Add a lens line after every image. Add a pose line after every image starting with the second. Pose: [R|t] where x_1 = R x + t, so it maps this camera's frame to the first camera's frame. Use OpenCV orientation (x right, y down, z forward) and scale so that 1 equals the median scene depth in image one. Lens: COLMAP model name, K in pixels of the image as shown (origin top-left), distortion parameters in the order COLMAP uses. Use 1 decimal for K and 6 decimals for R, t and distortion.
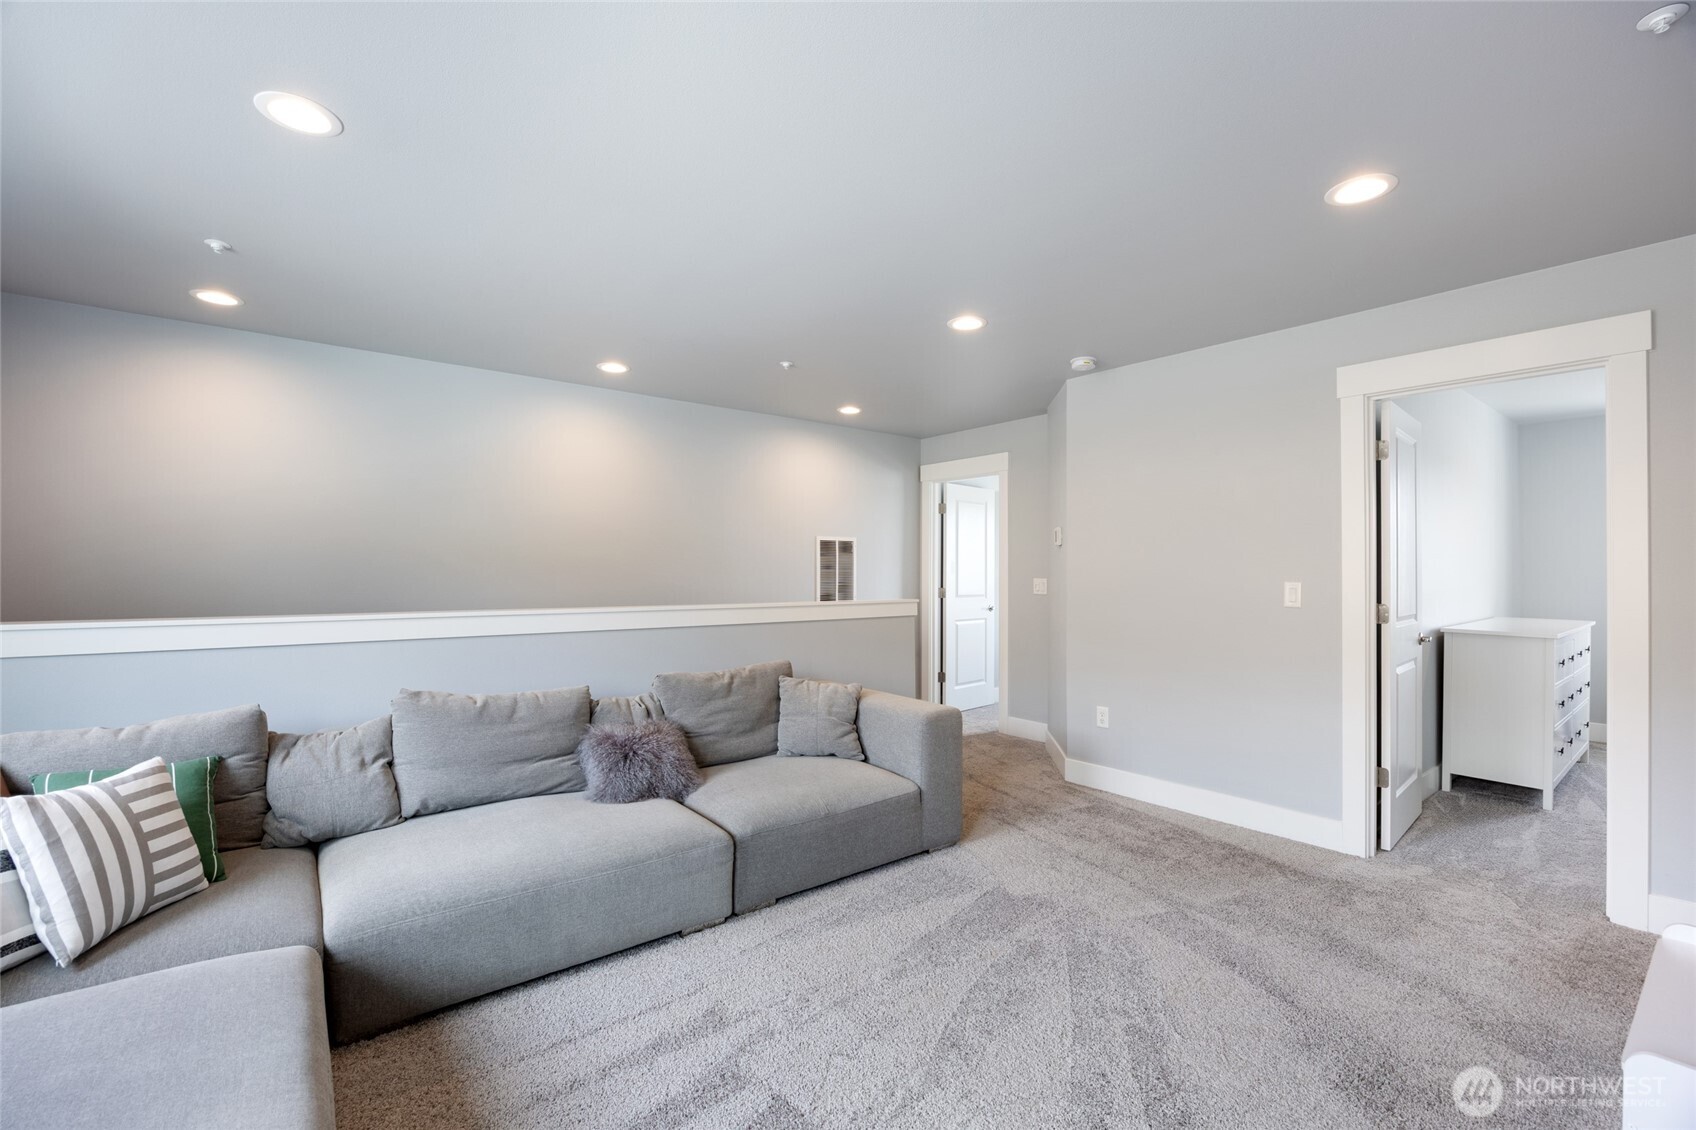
lens RADIAL K [[737.1, 0, 848.0], [0, 737.1, 565.0], [0, 0, 1]] dist [-0.010832, 0.000377]
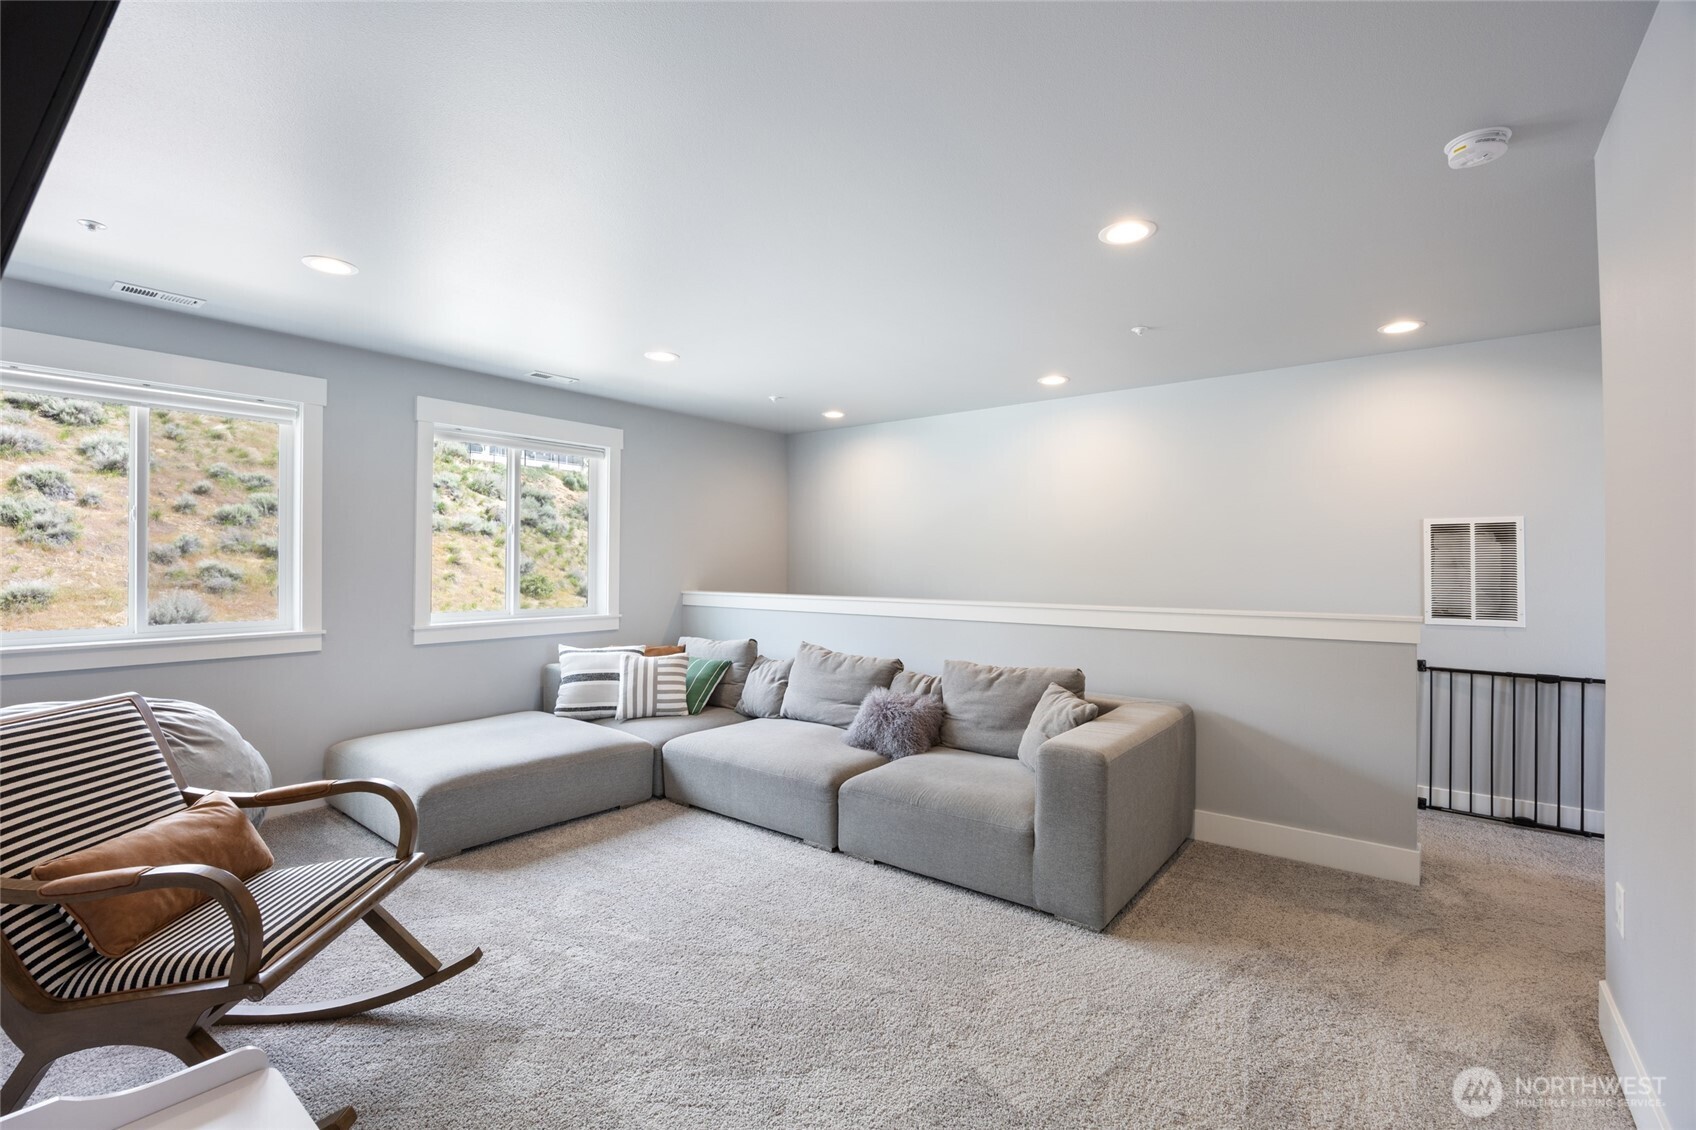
lens RADIAL K [[756.3, 0, 848.0], [0, 756.3, 565.0], [0, 0, 1]] dist [-0.002431, 0.000083]
pose [[0.225014, -0.004383, -0.974346, 0.836348], [0.005832, 0.999978, -0.003151, 0.002889], [0.974338, -0.004973, 0.225035, 0.567865]]
